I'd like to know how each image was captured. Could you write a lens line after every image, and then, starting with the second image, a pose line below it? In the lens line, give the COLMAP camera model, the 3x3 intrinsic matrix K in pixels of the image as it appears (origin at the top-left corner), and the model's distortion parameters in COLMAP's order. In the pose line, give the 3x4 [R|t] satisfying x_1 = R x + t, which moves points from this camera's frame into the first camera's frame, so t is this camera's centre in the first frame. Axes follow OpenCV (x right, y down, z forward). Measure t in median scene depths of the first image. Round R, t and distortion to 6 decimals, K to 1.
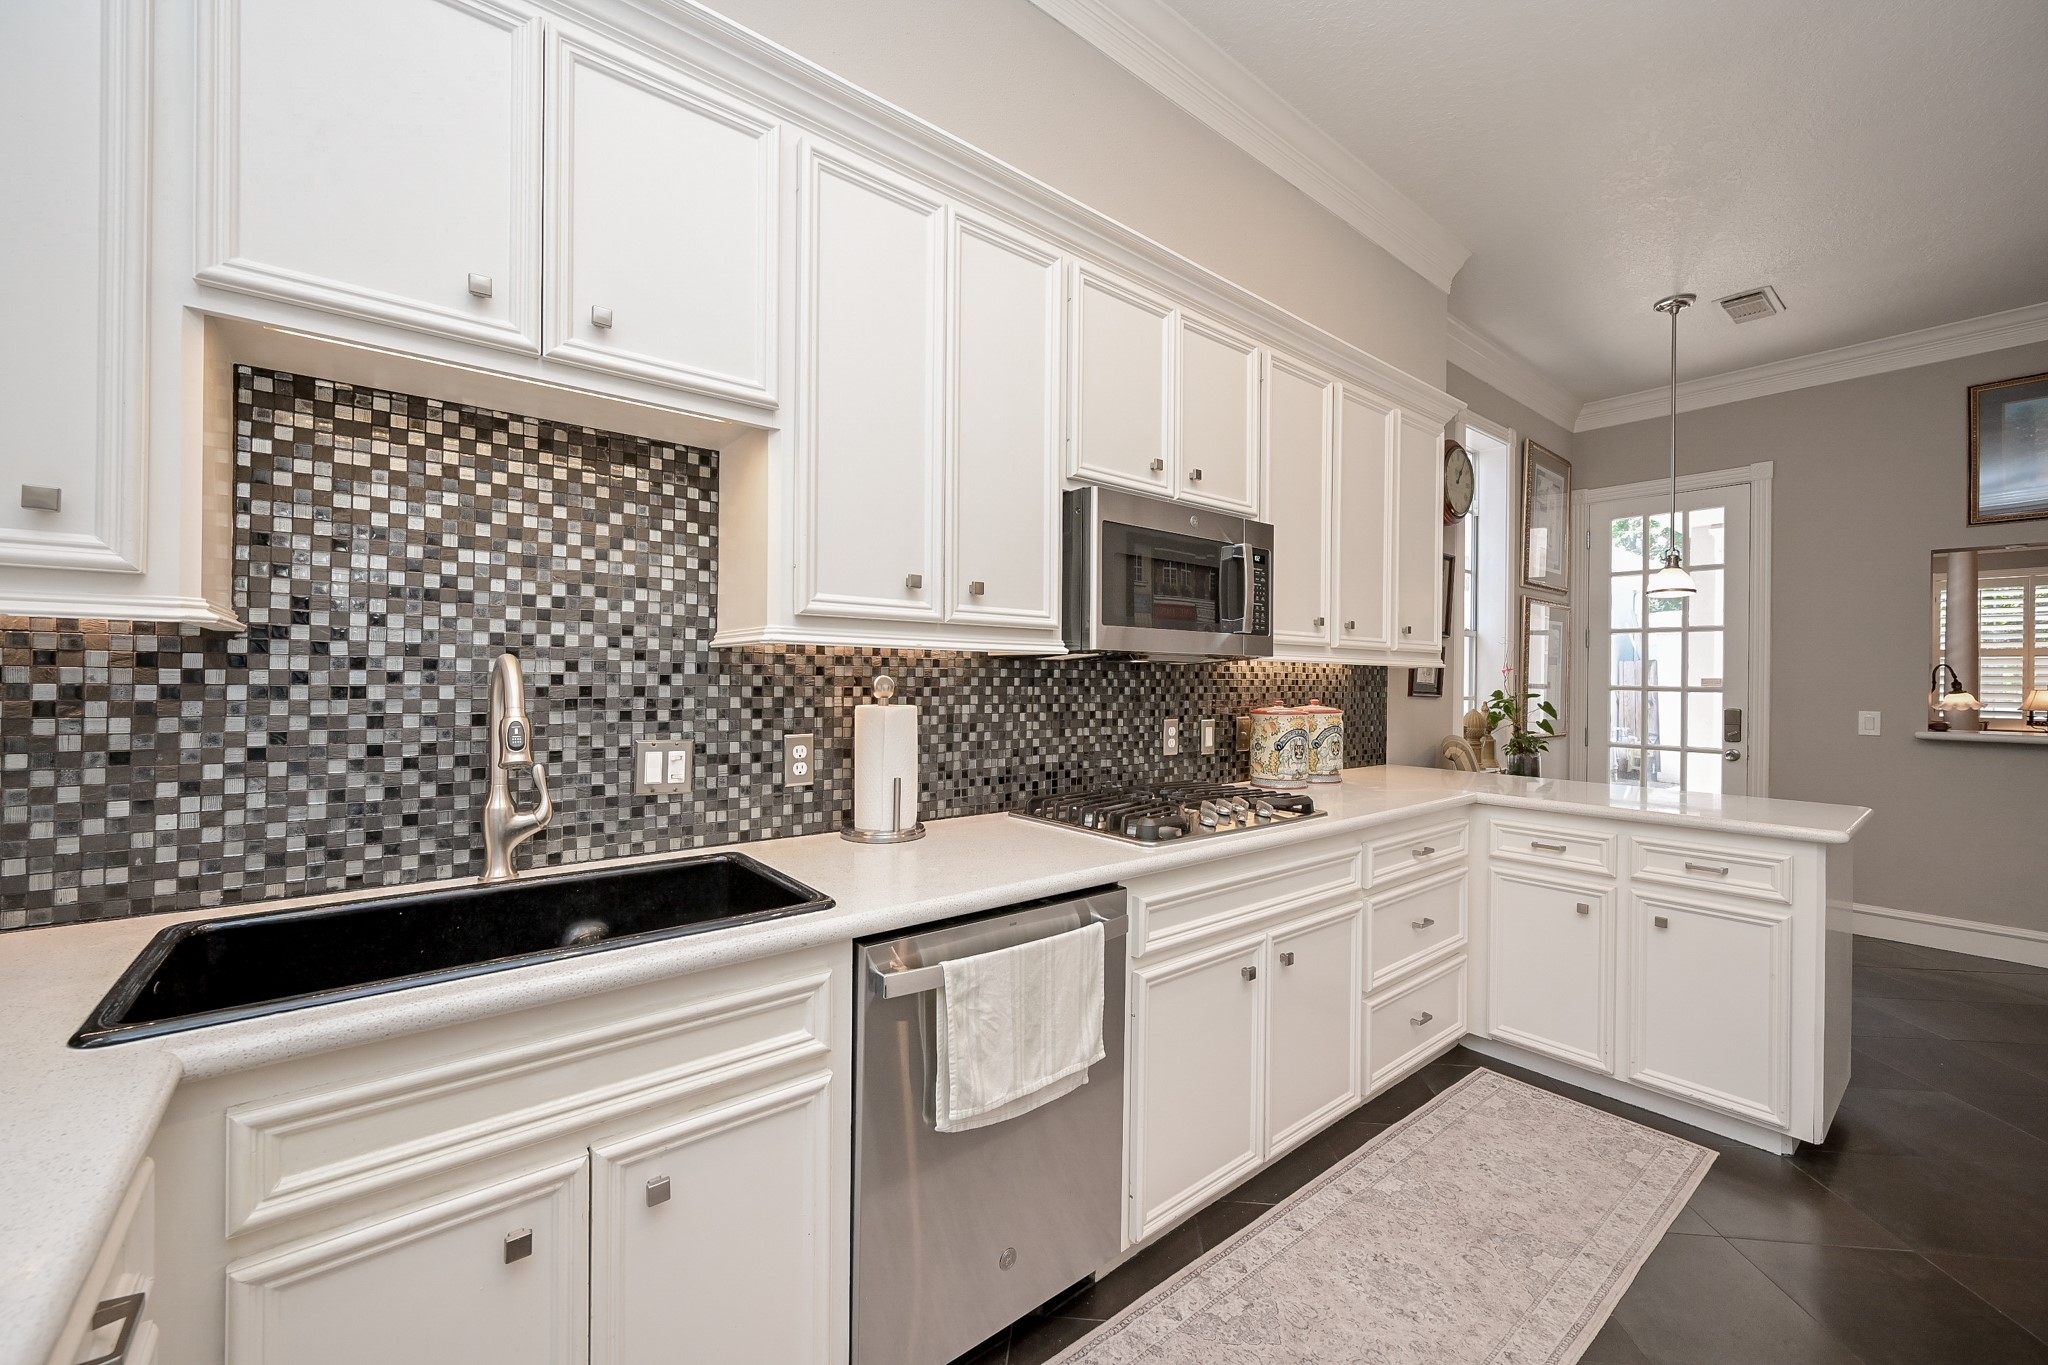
lens RADIAL K [[803.4, 0, 1019.2], [0, 803.4, 680.0], [0, 0, 1]] dist [-0.002311, 0.000775]
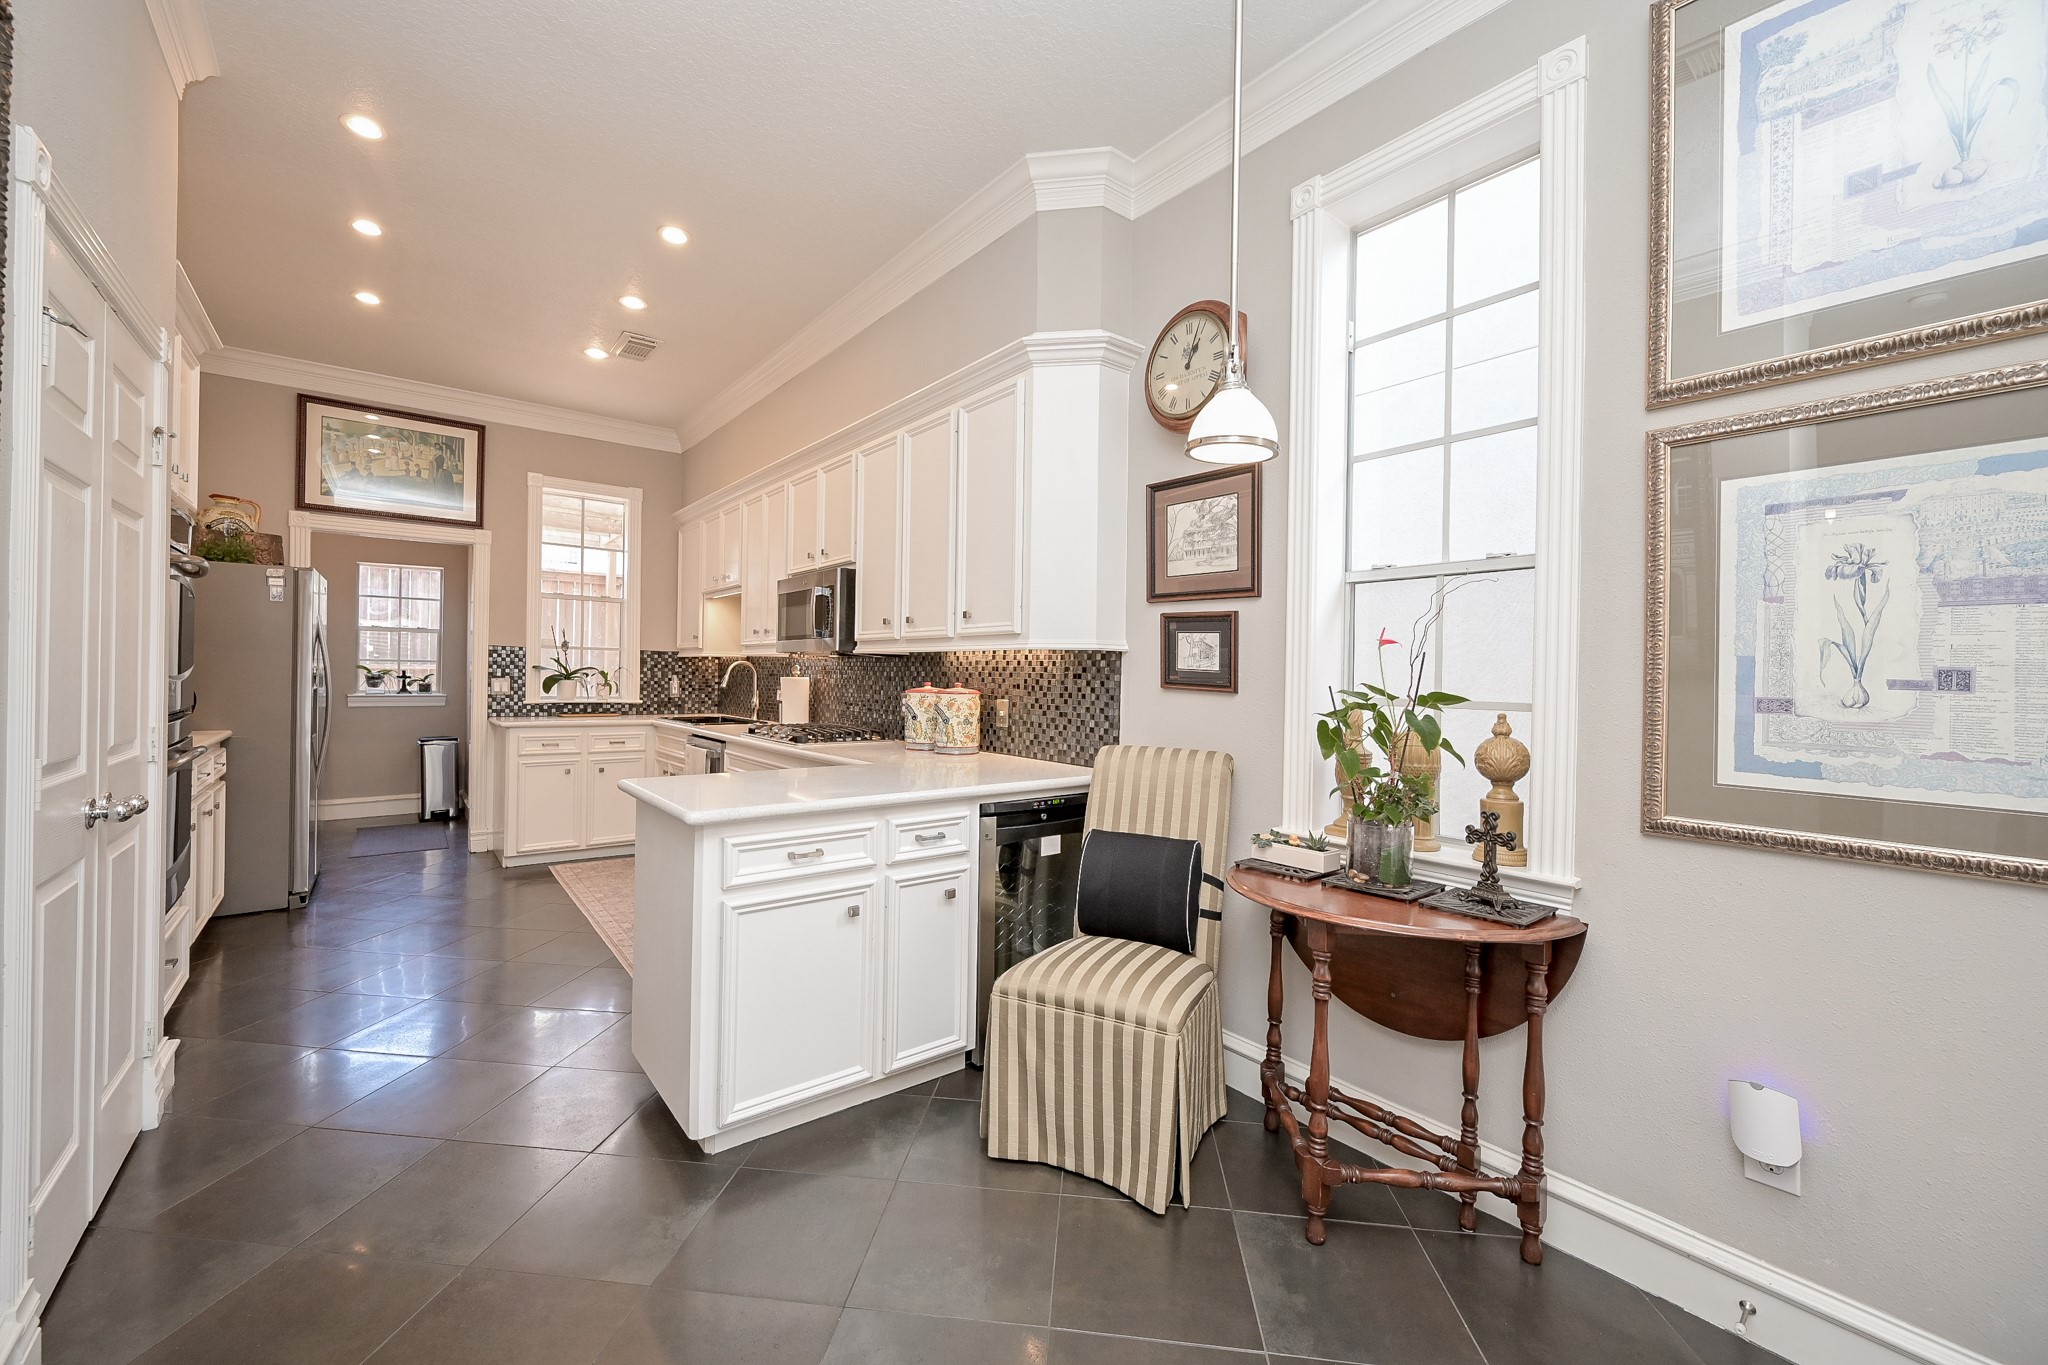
lens RADIAL K [[803.4, 0, 1021.9], [0, 803.4, 673.5], [0, 0, 1]] dist [-0.002311, 0.000775]
pose [[-0.004018, -0.010439, -0.999937, 2.096142], [-0.019096, 0.999764, -0.010361, 0.028874], [0.999810, 0.019053, -0.004216, 1.511802]]
